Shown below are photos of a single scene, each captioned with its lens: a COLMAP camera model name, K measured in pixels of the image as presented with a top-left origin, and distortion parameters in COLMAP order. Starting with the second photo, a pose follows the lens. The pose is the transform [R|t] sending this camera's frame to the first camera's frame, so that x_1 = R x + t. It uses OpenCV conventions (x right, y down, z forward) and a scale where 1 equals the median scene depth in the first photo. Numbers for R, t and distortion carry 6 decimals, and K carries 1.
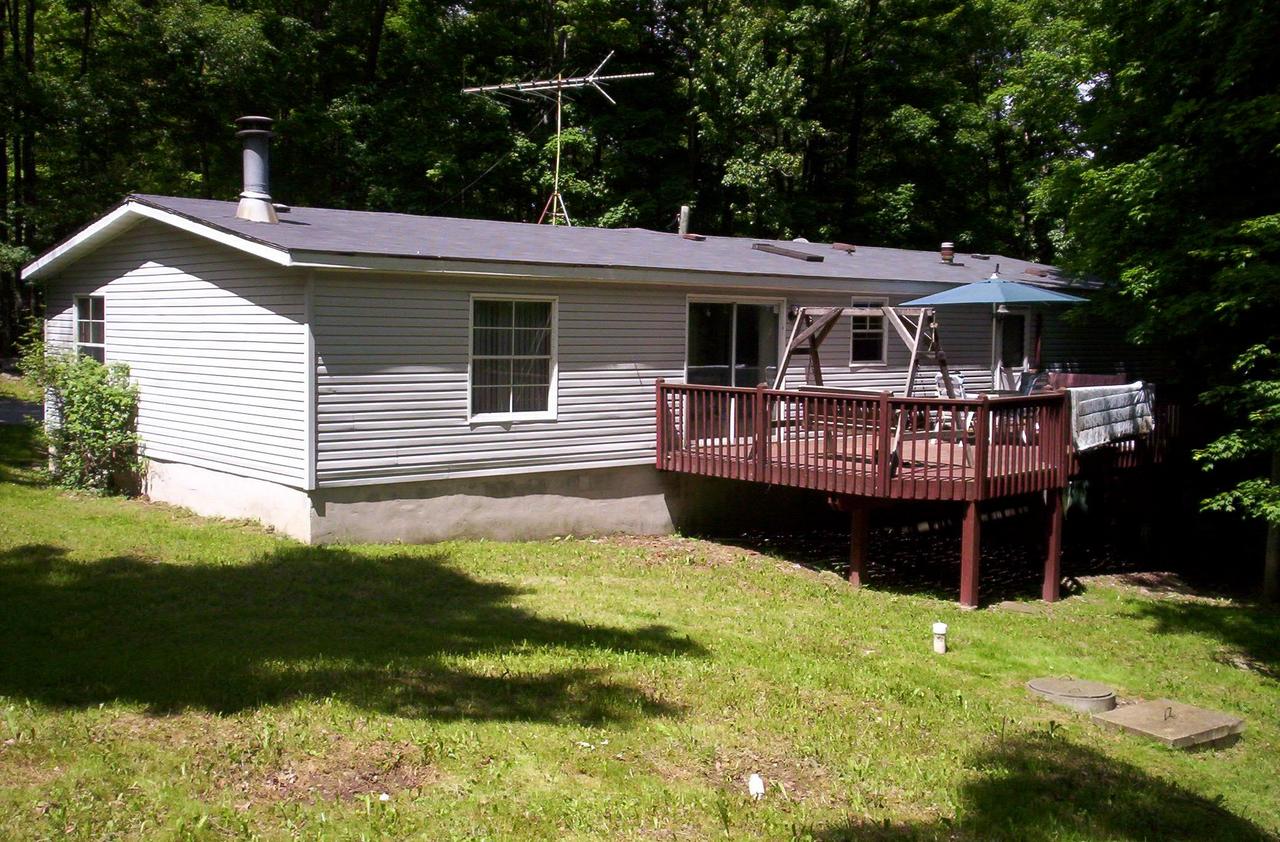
lens RADIAL K [[1347.4, 0, 640.0], [0, 1347.4, 421.0], [0, 0, 1]] dist [-0.081216, 0.002771]
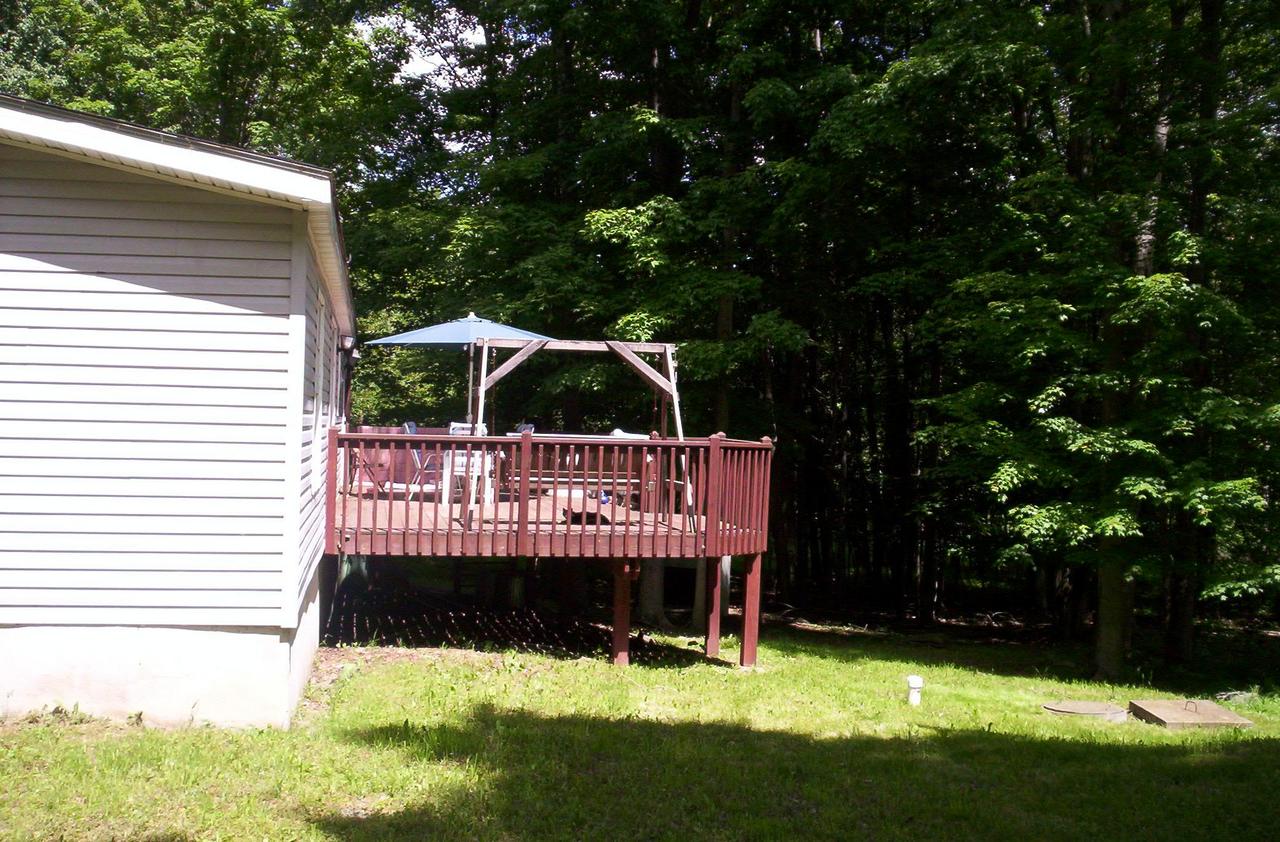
lens RADIAL K [[1347.4, 0, 640.0], [0, 1347.4, 421.0], [0, 0, 1]] dist [-0.081216, 0.002771]
pose [[0.471812, -0.001228, 0.881698, -0.578190], [0.038380, 0.999080, -0.019146, -0.016153], [-0.880864, 0.042873, 0.471425, 0.581405]]
